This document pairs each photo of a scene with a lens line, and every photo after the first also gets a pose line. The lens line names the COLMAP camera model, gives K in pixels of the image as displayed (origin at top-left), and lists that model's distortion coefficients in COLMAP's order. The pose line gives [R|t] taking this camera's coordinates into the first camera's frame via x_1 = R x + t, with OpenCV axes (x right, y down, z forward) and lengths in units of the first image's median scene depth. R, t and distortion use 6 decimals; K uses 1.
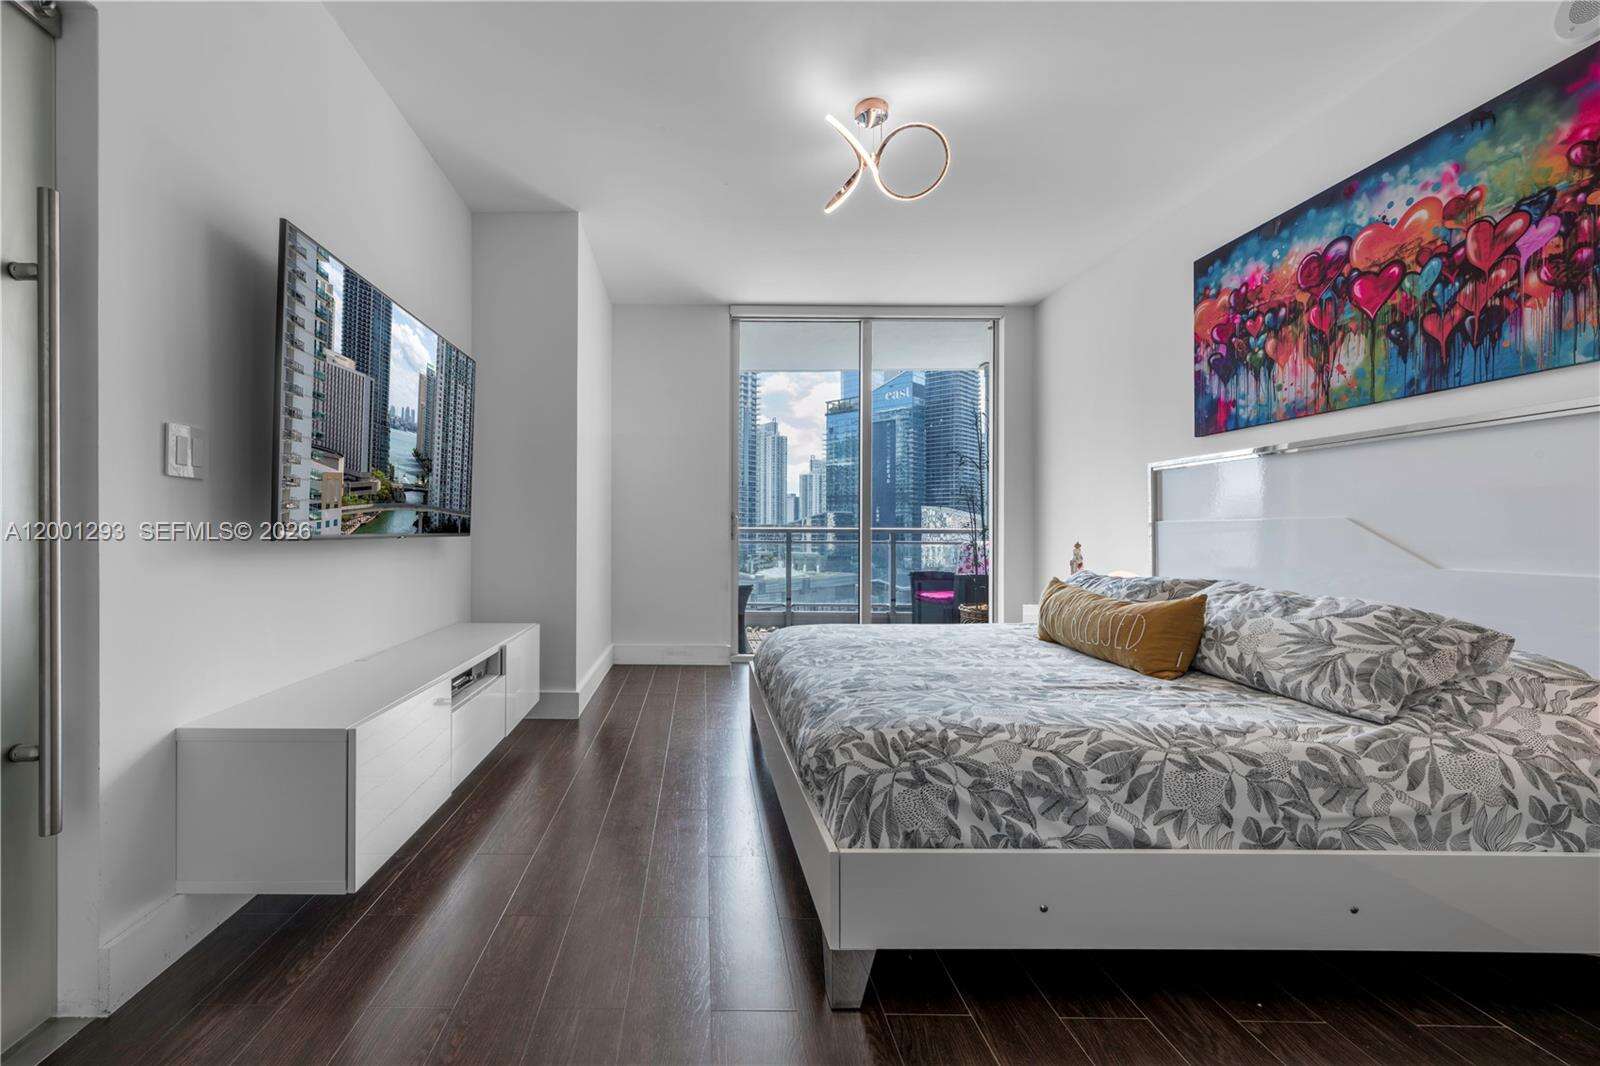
lens RADIAL K [[670.0, 0, 700.4], [0, 670.0, 539.7], [0, 0, 1]] dist [0.001093, 0.000250]
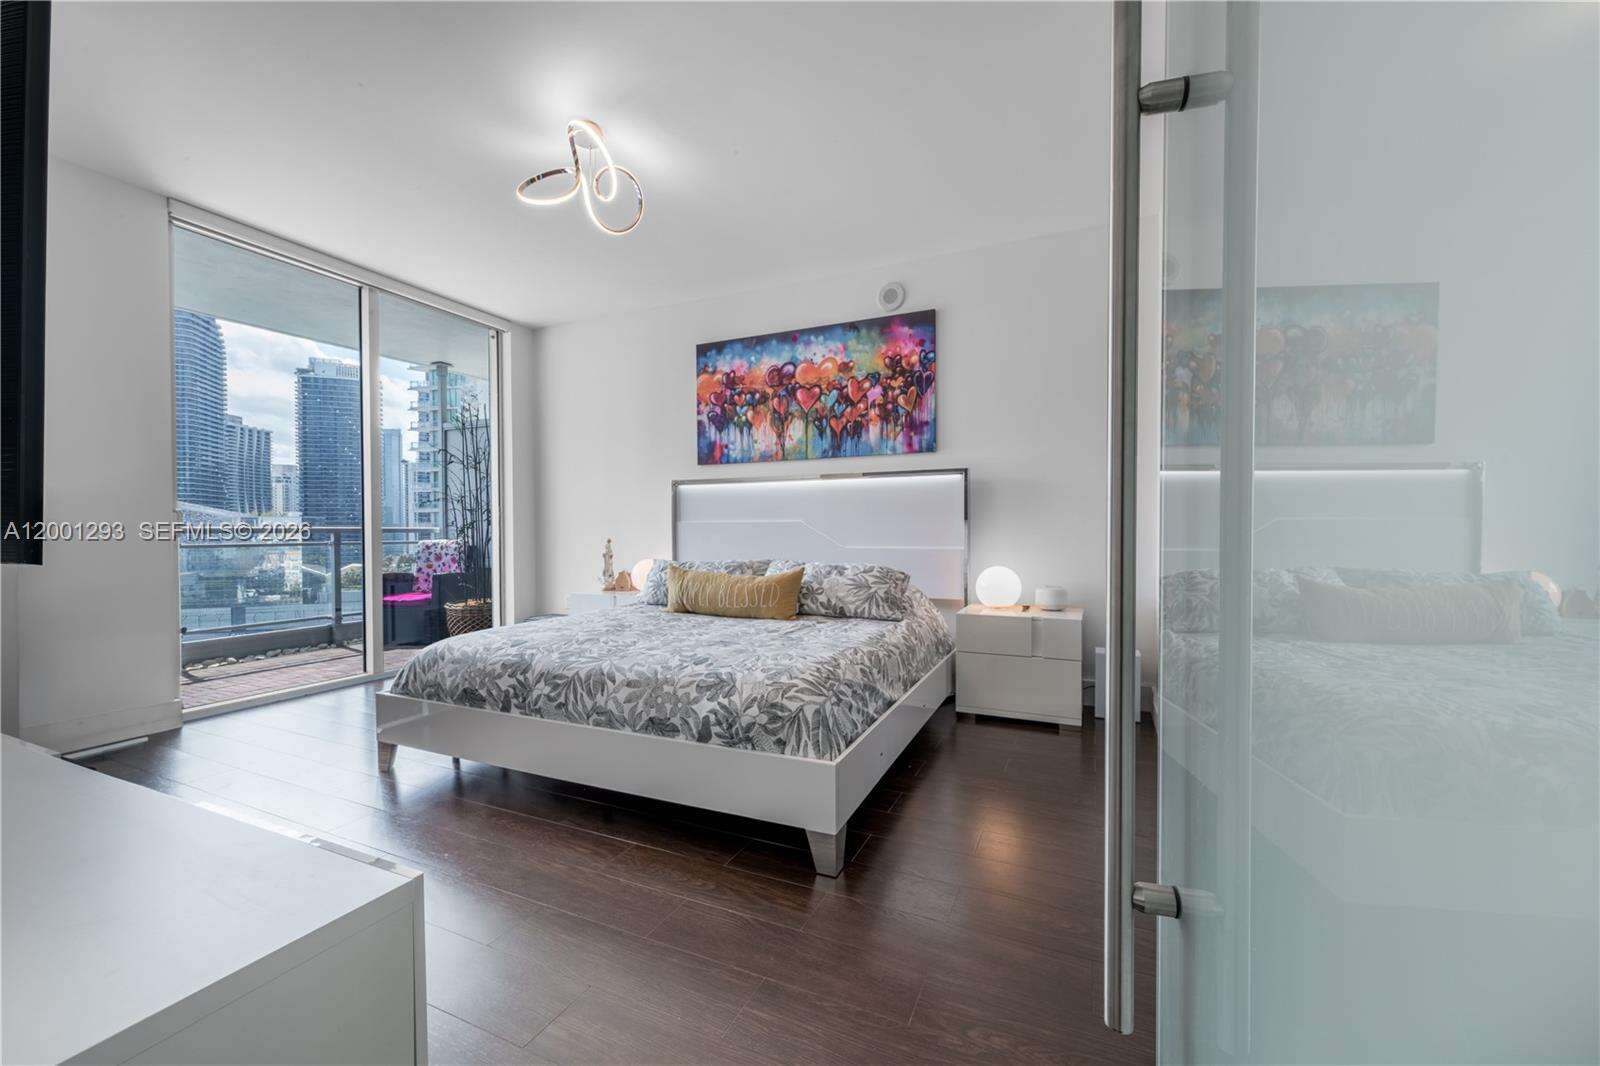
lens RADIAL K [[618.5, 0, 810.3], [0, 618.5, 551.0], [0, 0, 1]] dist [0.000089, 0.000023]
pose [[0.404979, -0.036100, 0.913613, -0.536716], [0.015154, 0.999348, 0.032770, -0.007160], [-0.914200, 0.000574, 0.405262, 0.295656]]
